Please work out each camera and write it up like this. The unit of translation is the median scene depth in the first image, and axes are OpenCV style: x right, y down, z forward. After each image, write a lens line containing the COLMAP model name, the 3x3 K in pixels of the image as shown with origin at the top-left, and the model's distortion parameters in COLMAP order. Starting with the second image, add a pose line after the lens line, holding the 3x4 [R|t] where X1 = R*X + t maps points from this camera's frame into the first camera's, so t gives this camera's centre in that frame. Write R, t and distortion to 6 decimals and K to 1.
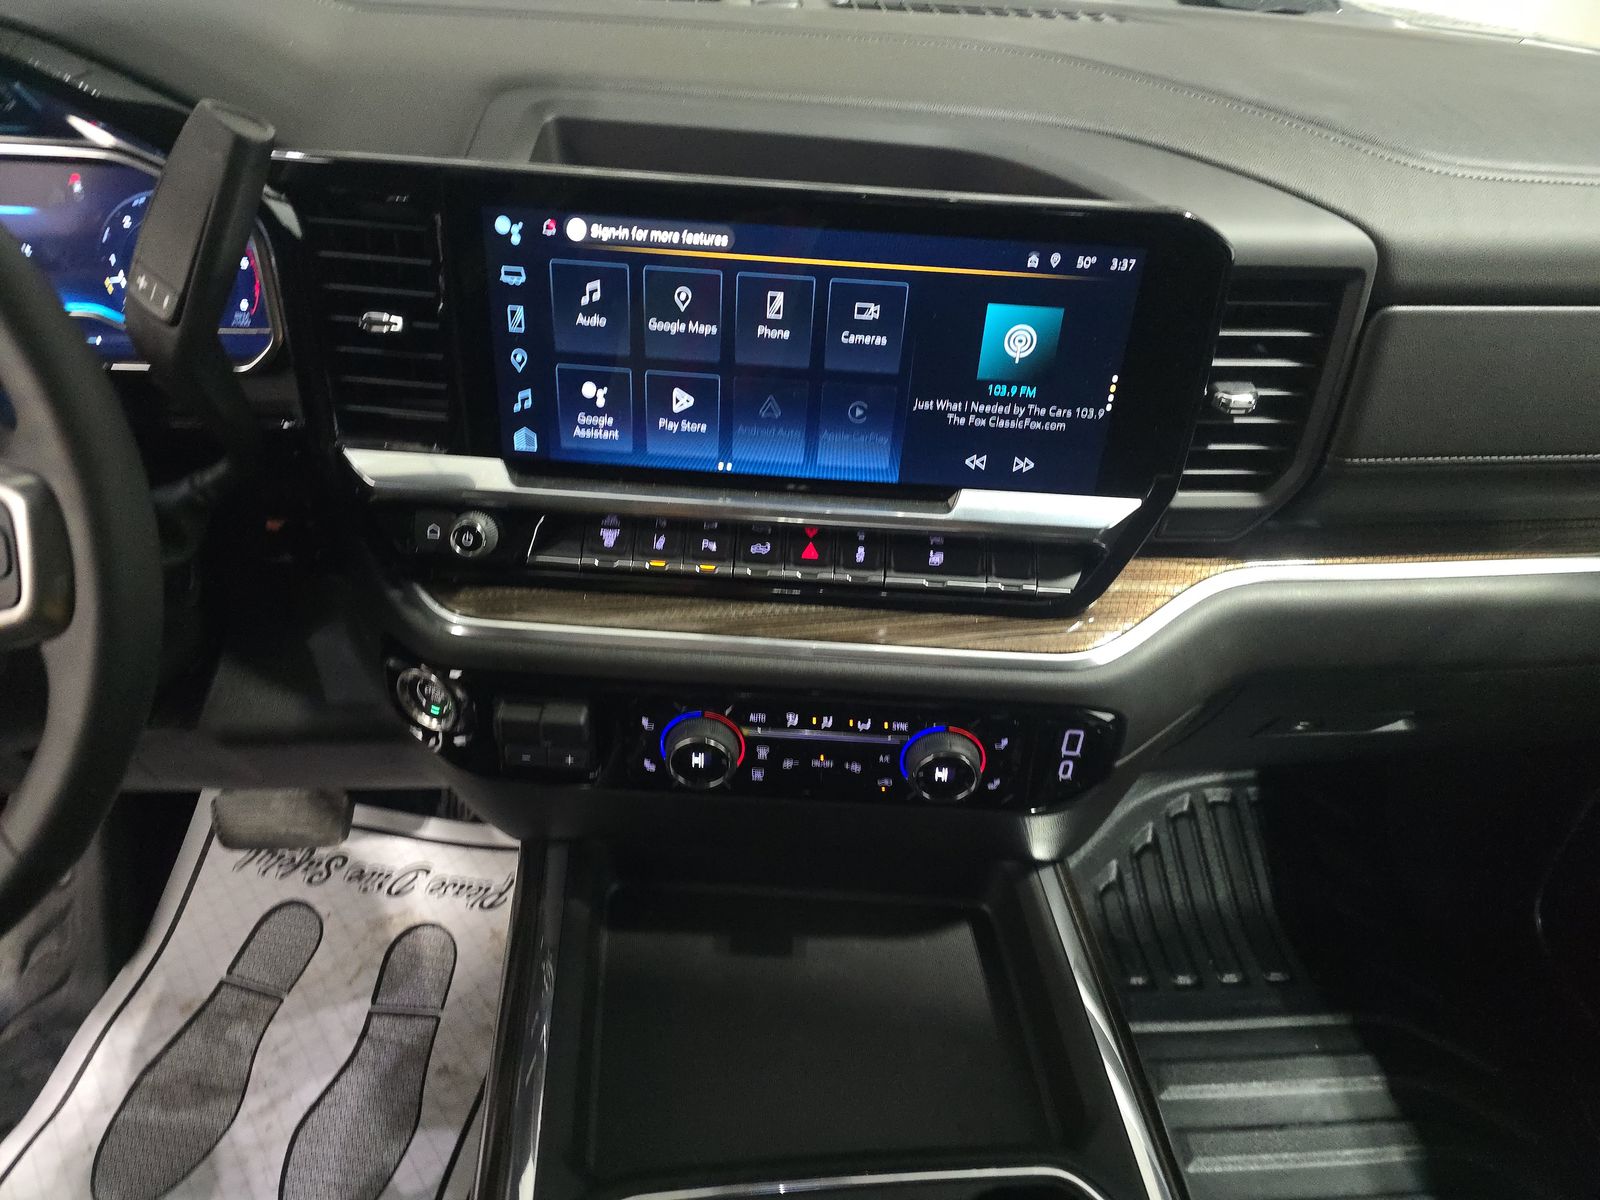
lens RADIAL K [[1012.6, 0, 812.0], [0, 1012.6, 587.8], [0, 0, 1]] dist [0.004507, -0.028636]
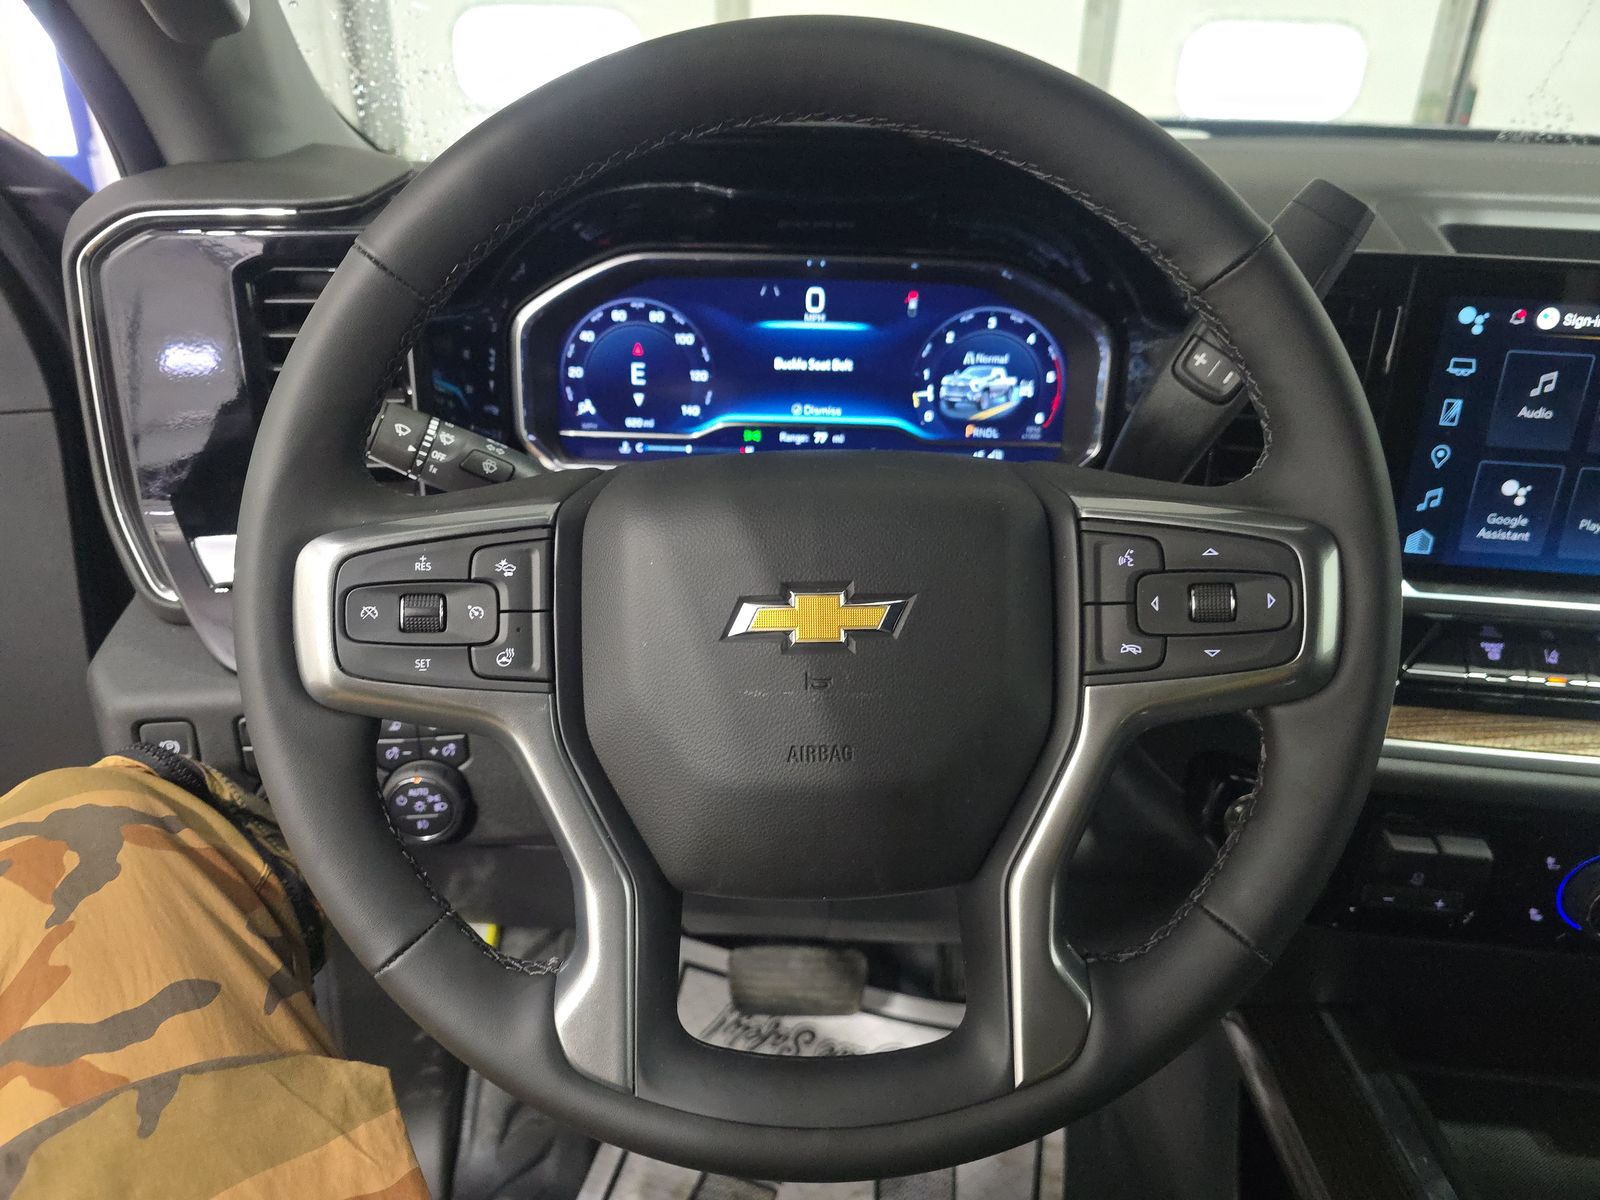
lens RADIAL K [[1012.6, 0, 812.0], [0, 1012.6, 587.8], [0, 0, 1]] dist [0.004507, -0.028636]
pose [[0.991398, 0.008331, -0.130614, -0.724417], [-0.033652, 0.980645, -0.192882, 0.094974], [0.126479, 0.195618, 0.972490, 0.029605]]
